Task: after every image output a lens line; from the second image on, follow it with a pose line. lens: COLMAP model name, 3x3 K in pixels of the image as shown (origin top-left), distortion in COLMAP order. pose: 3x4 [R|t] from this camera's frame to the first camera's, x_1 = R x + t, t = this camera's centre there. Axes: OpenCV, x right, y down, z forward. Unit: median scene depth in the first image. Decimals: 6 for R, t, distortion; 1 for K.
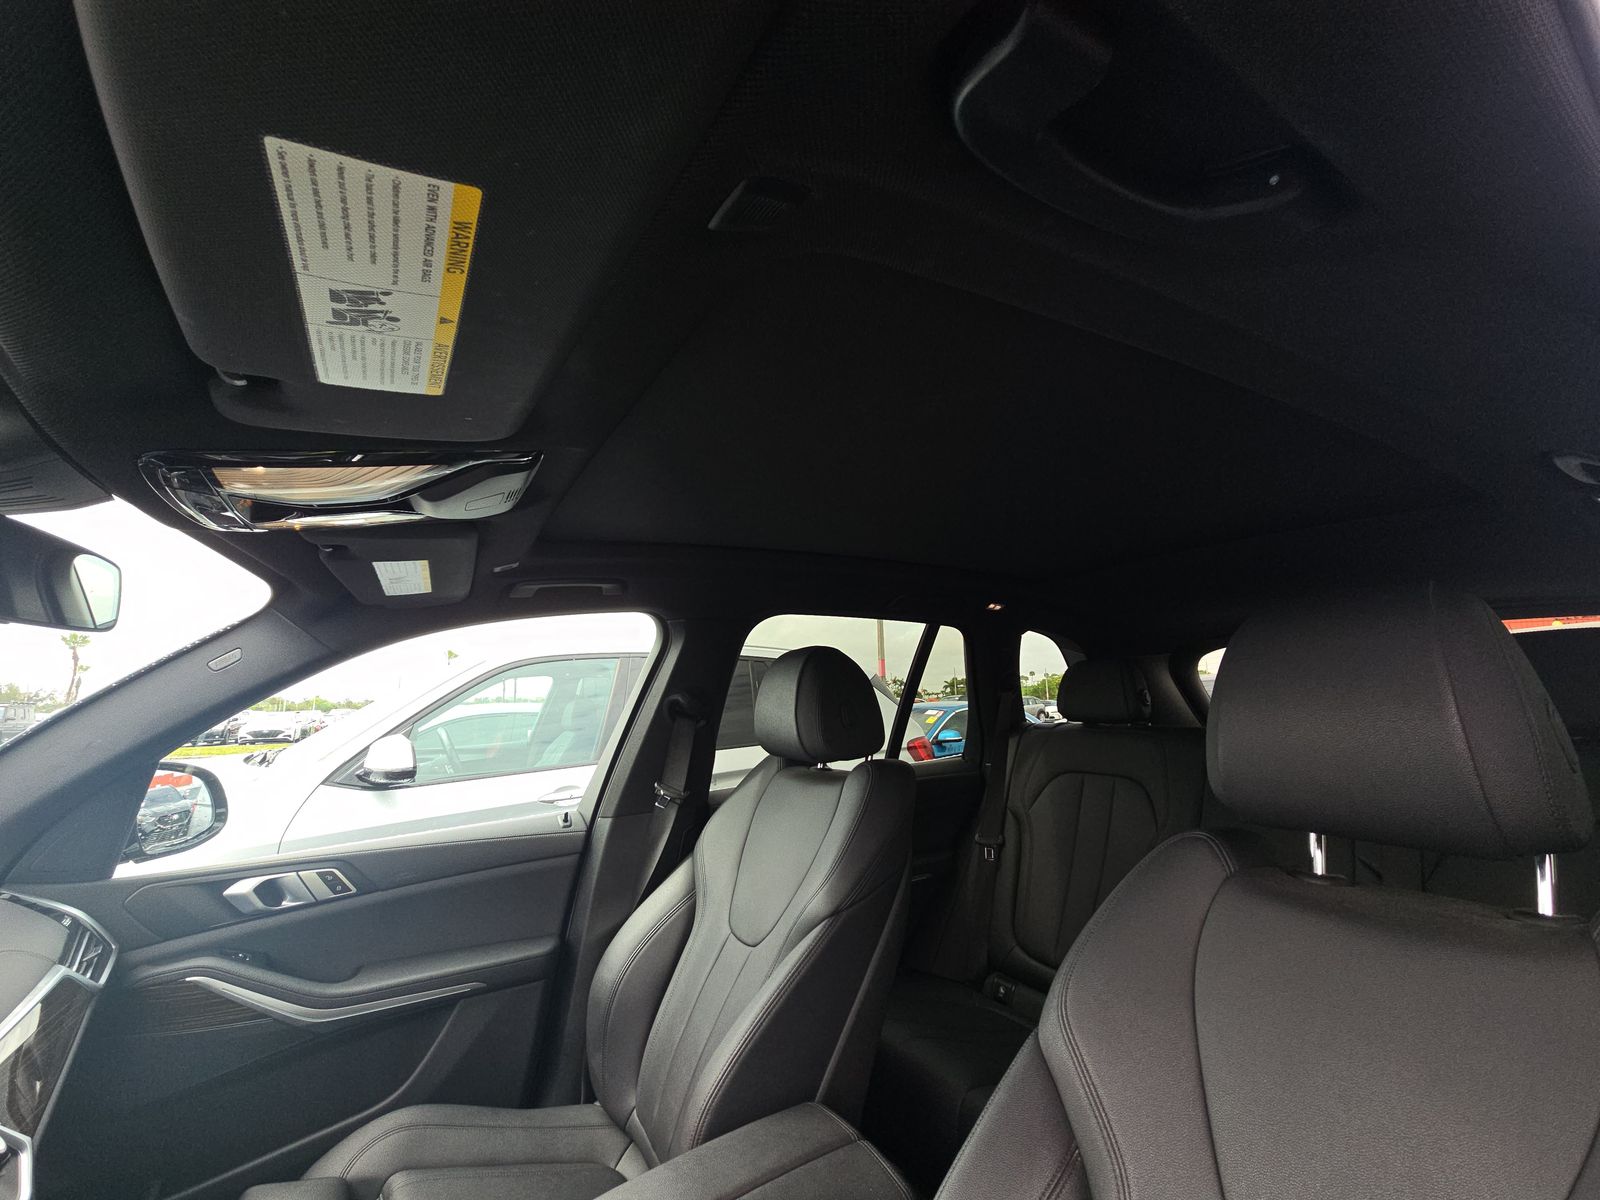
lens RADIAL K [[656.3, 0, 800.0], [0, 656.3, 600.0], [0, 0, 1]] dist [0.011594, -0.004348]
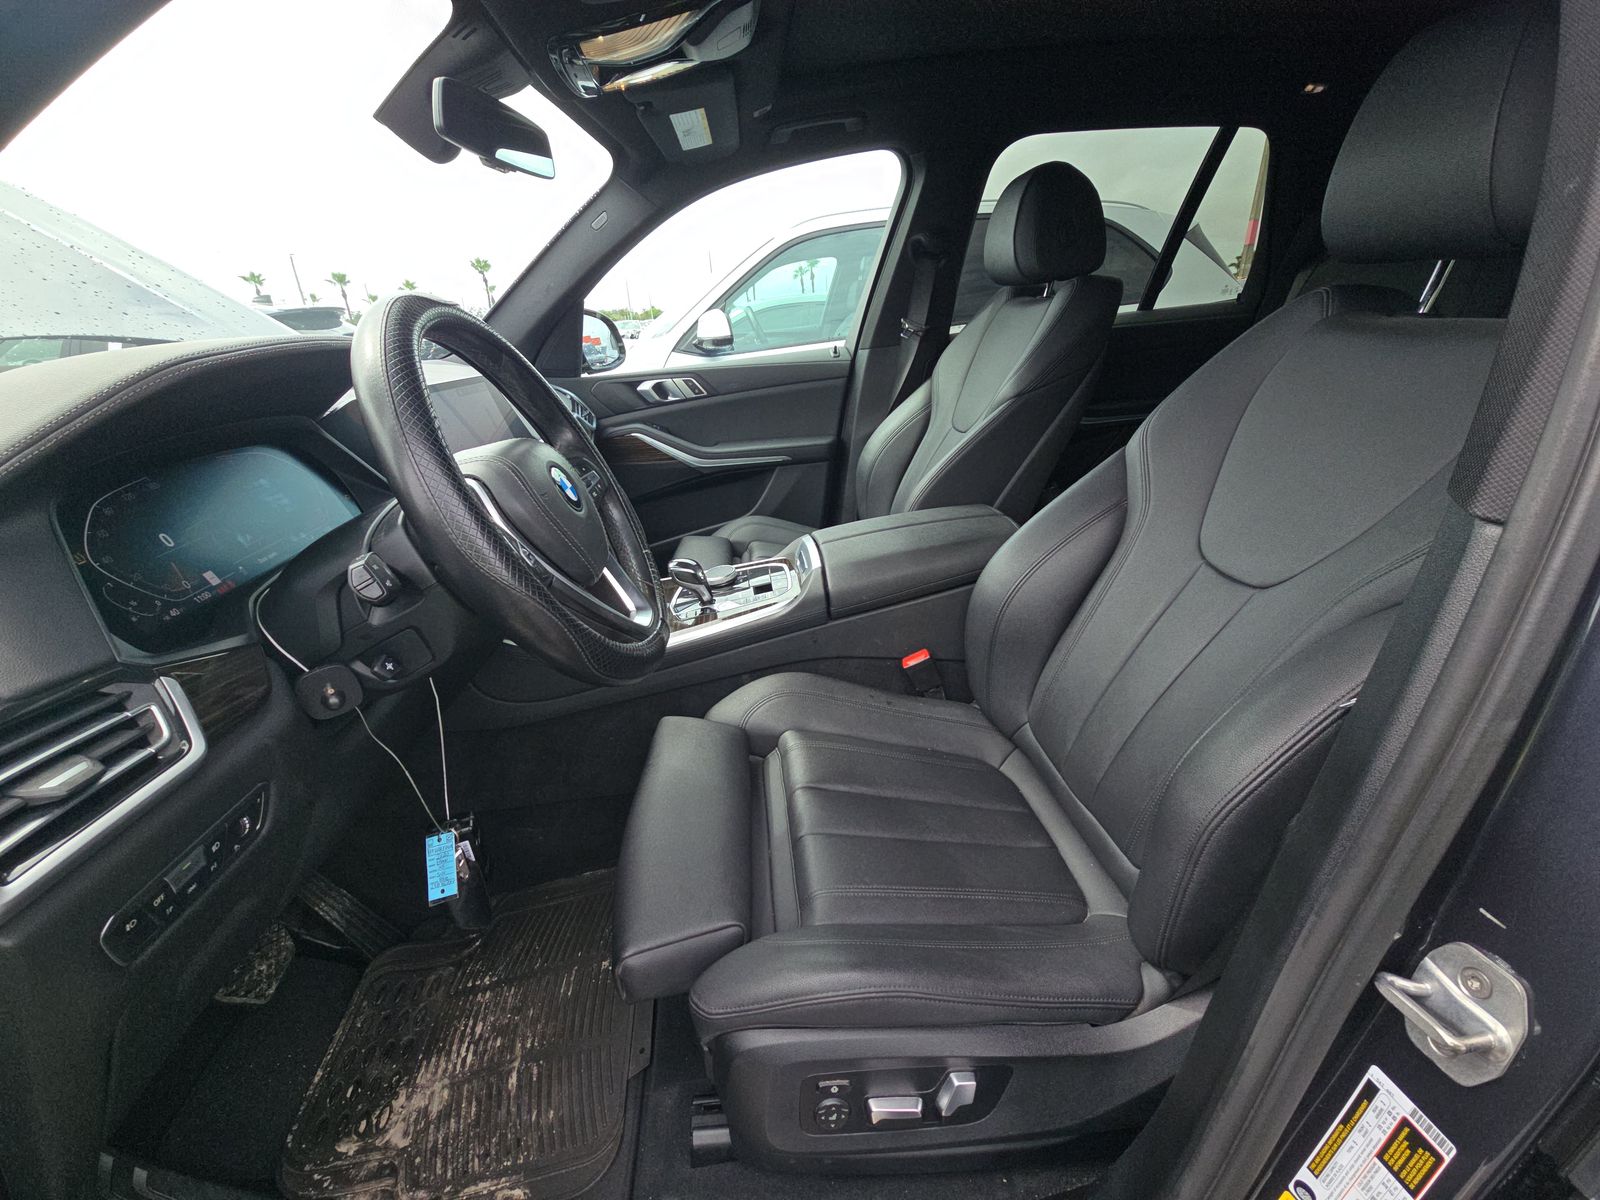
lens RADIAL K [[656.3, 0, 800.0], [0, 656.3, 600.0], [0, 0, 1]] dist [0.011594, -0.004348]
pose [[0.909991, 0.132899, -0.392752, 0.169982], [0.105808, 0.841446, 0.529881, 0.058629], [0.400900, -0.523743, 0.751646, -0.282941]]
